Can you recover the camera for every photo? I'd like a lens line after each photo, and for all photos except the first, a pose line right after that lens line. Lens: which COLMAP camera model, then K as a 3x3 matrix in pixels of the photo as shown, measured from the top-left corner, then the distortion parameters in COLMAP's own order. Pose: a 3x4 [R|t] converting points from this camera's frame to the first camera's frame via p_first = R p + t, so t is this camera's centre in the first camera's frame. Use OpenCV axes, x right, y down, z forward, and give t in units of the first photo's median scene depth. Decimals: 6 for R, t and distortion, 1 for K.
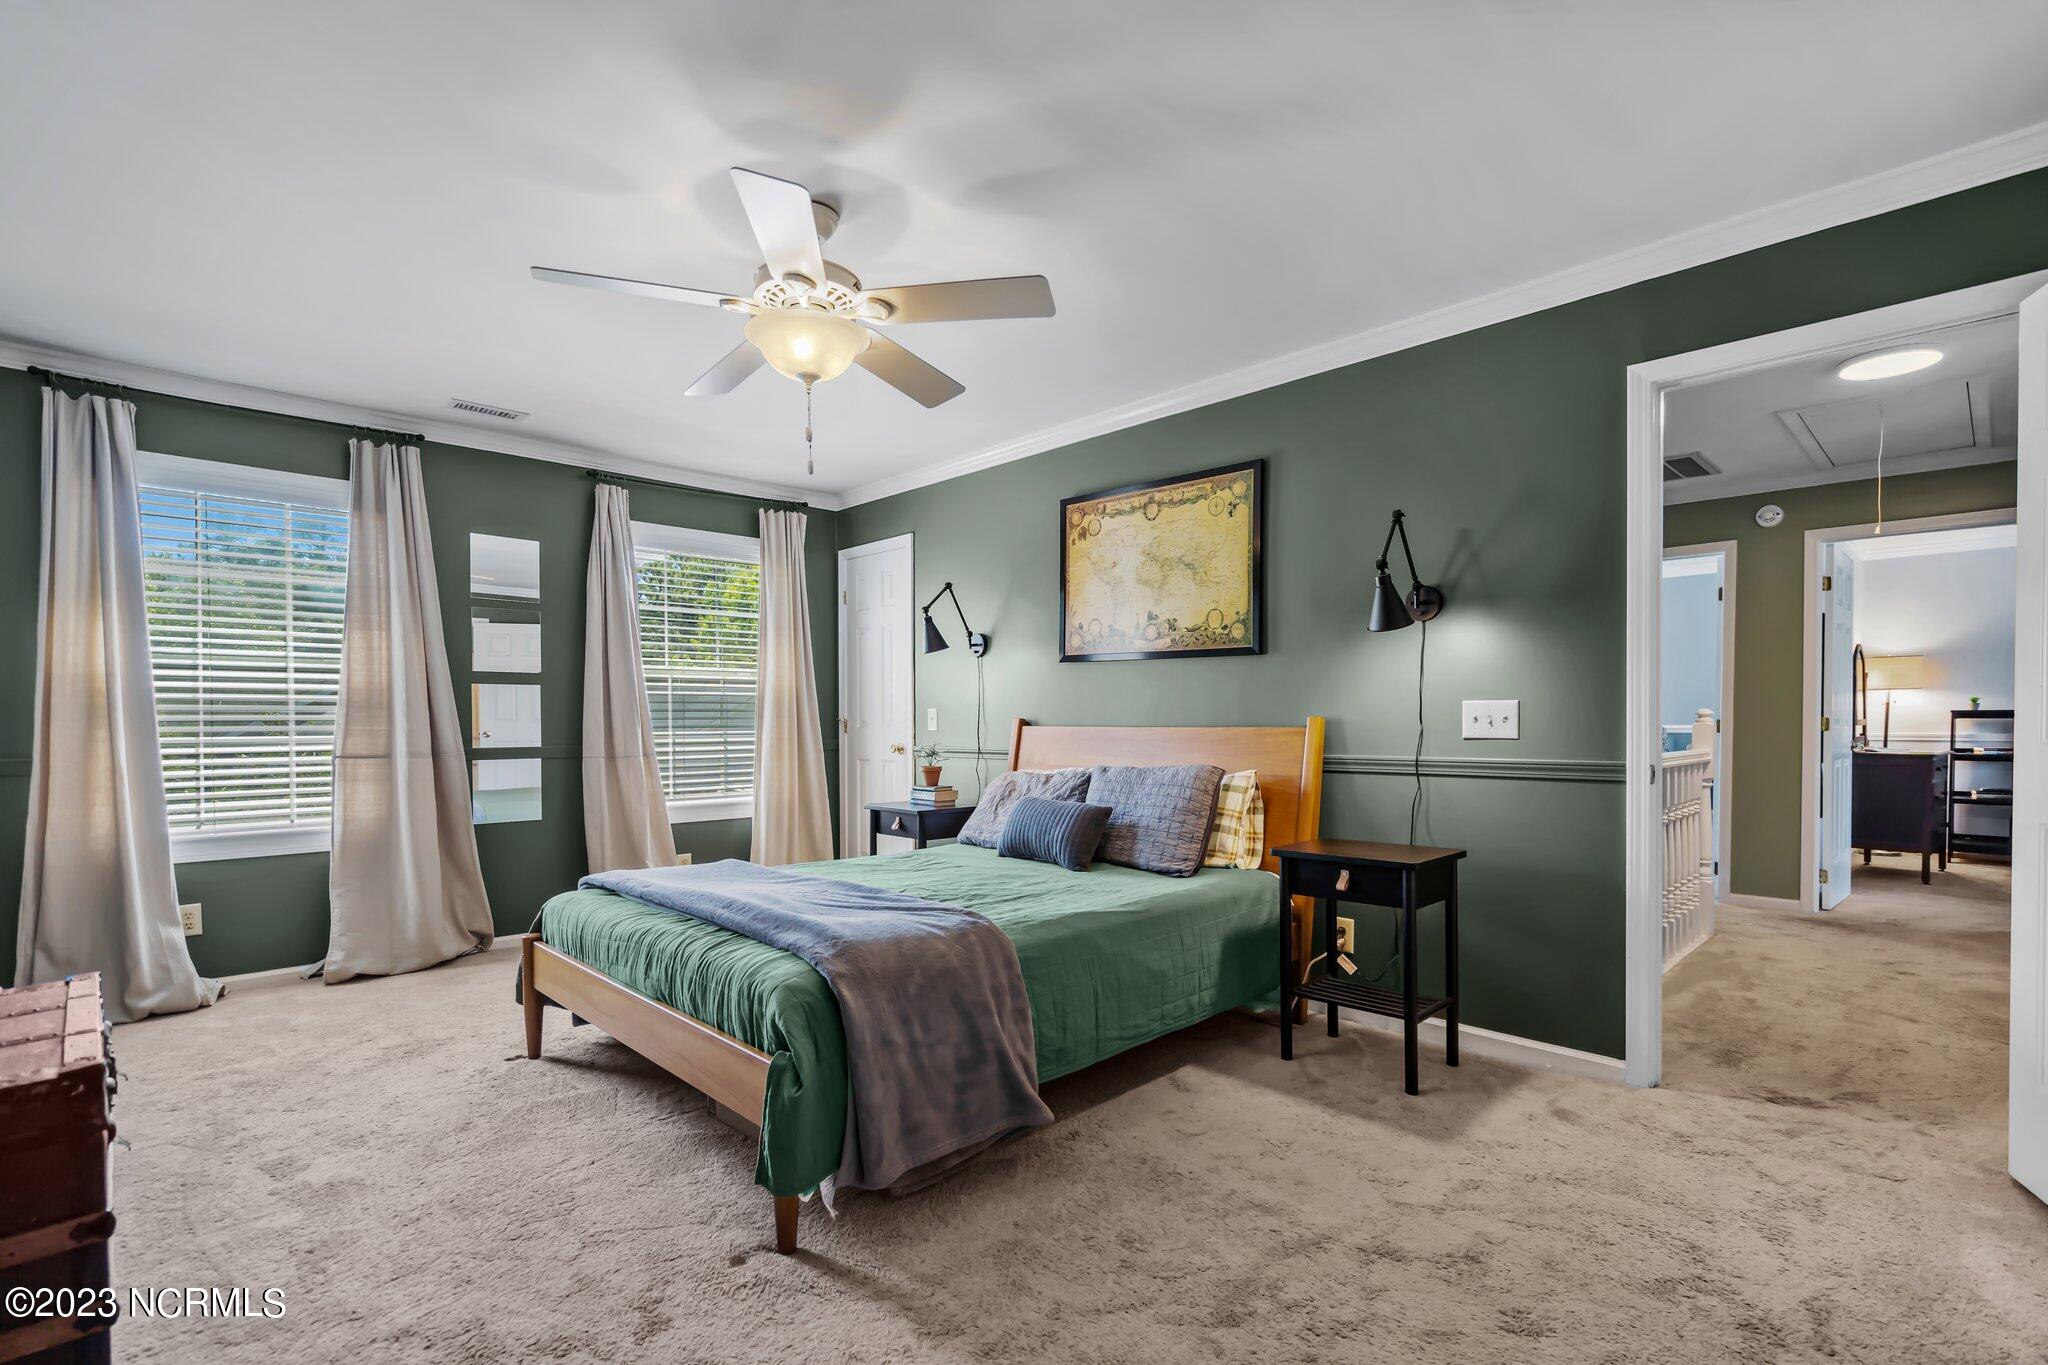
lens RADIAL K [[932.4, 0, 1029.2], [0, 932.4, 730.5], [0, 0, 1]] dist [-0.003538, 0.001250]
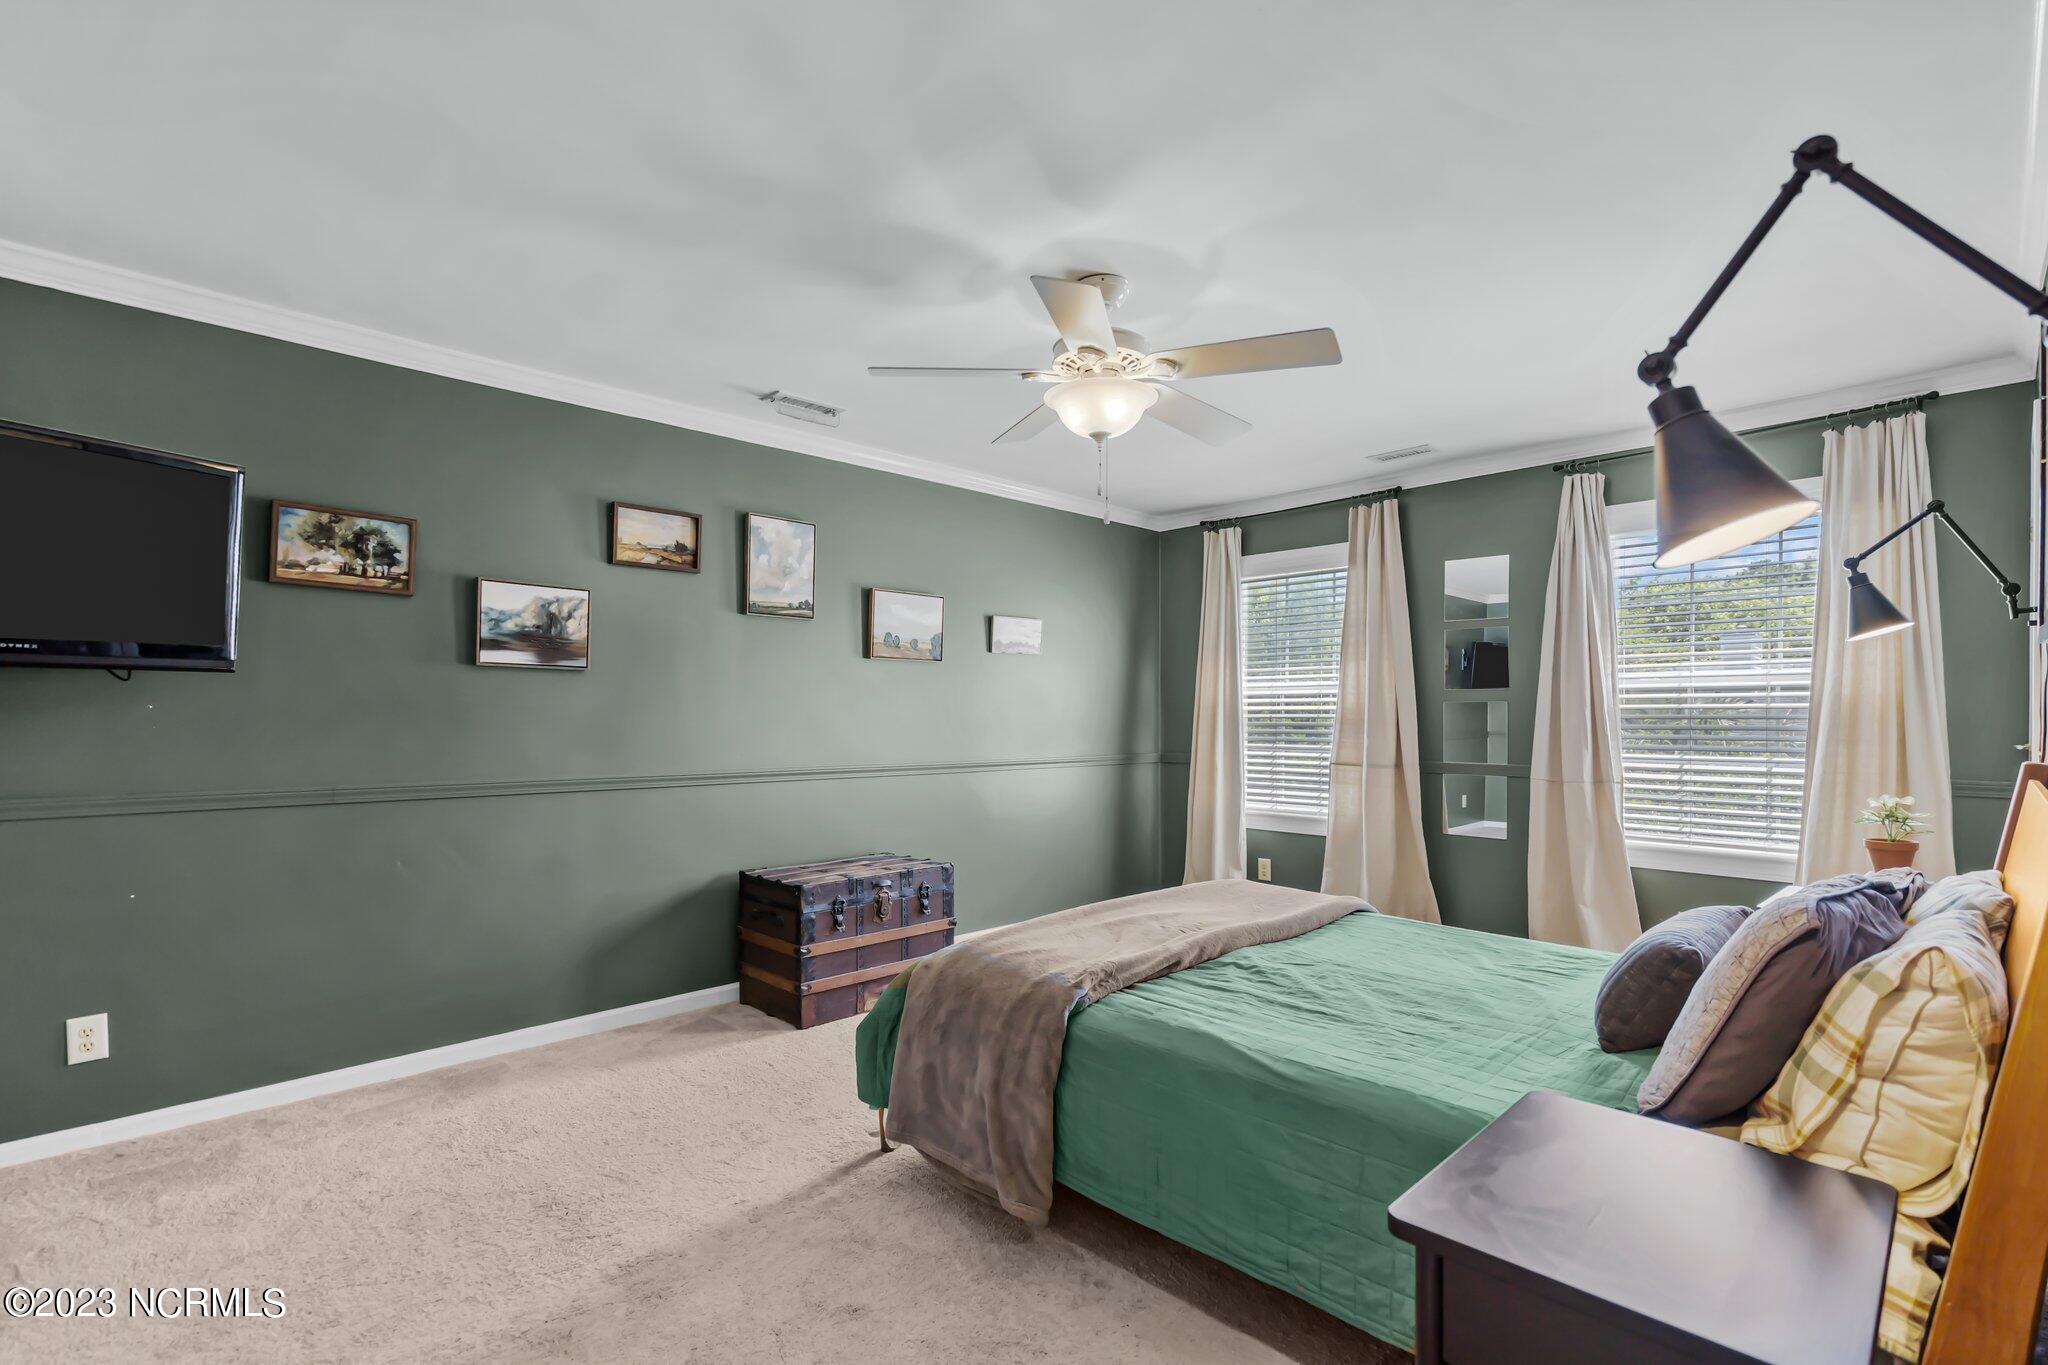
lens RADIAL K [[932.4, 0, 1020.8], [0, 932.4, 711.2], [0, 0, 1]] dist [-0.003538, 0.001250]
pose [[0.017076, 0.001241, -0.999853, 0.532195], [-0.012371, 0.999923, 0.001030, -0.039428], [0.999778, 0.012351, 0.017090, 0.567985]]
